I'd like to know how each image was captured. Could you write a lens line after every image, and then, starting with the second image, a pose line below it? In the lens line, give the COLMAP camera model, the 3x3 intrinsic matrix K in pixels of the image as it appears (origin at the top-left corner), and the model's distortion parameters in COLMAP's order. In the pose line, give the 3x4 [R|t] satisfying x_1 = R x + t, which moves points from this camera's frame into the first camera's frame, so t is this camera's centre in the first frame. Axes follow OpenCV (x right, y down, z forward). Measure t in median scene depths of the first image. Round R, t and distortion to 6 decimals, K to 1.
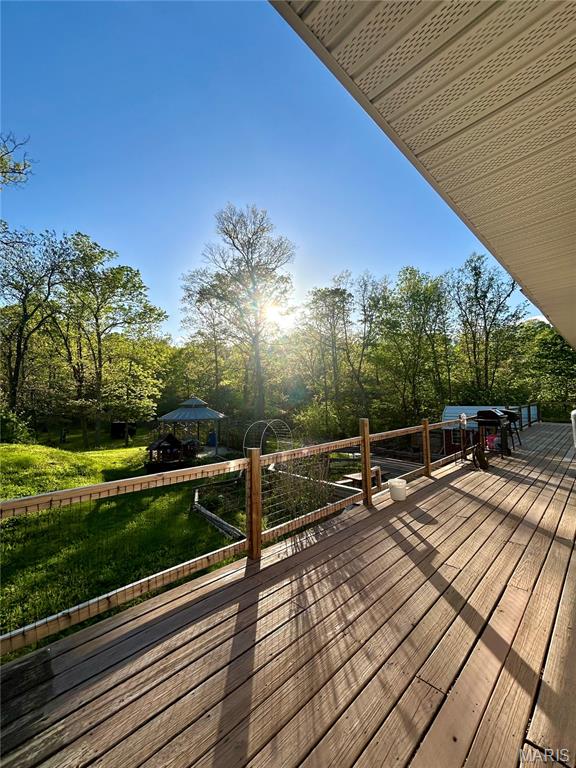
lens RADIAL K [[310.5, 0, 288.6], [0, 310.5, 384.3], [0, 0, 1]] dist [-0.001292, 0.000707]
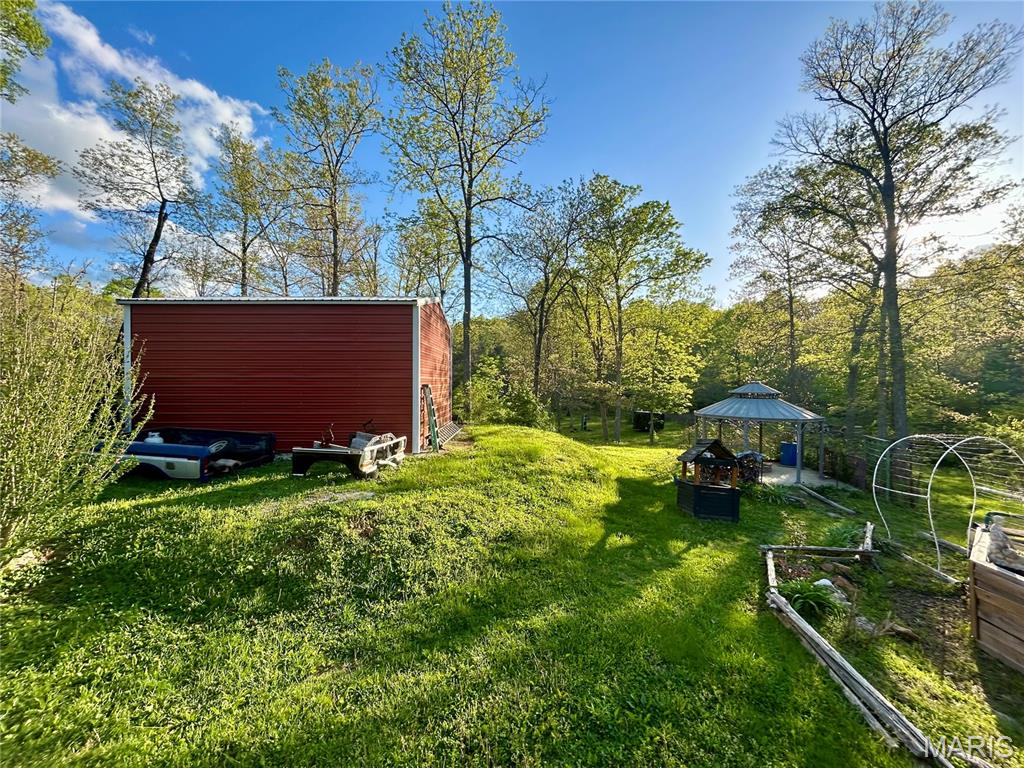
lens RADIAL K [[414.0, 0, 511.7], [0, 414.0, 384.2], [0, 0, 1]] dist [-0.001292, 0.000707]
pose [[0.689195, 0.026716, -0.724084, -0.033779], [0.008248, 0.998966, 0.044709, 0.005725], [0.724529, -0.036785, 0.688262, 0.073165]]
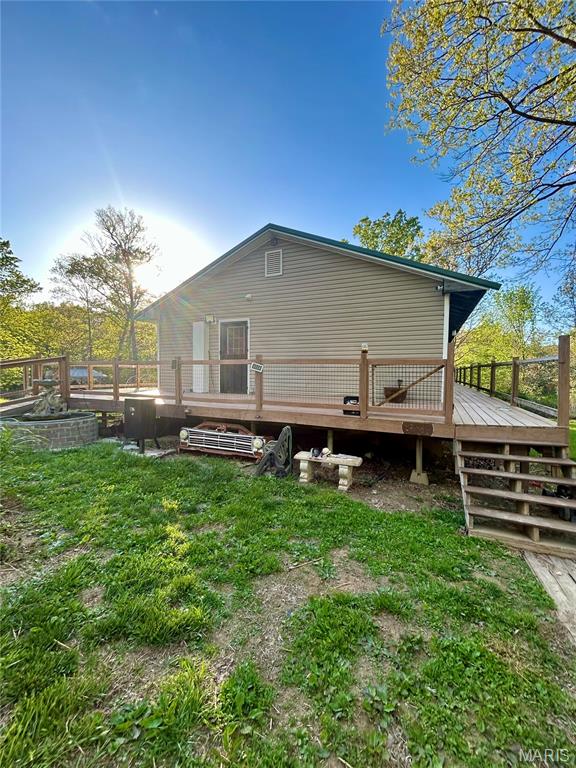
lens RADIAL K [[310.5, 0, 287.3], [0, 310.5, 377.5], [0, 0, 1]] dist [-0.001292, 0.000707]
pose [[0.932550, 0.016507, 0.360664, 0.029515], [-0.035287, 0.998339, 0.045547, 0.015107], [-0.359313, -0.055202, 0.931583, -0.365259]]
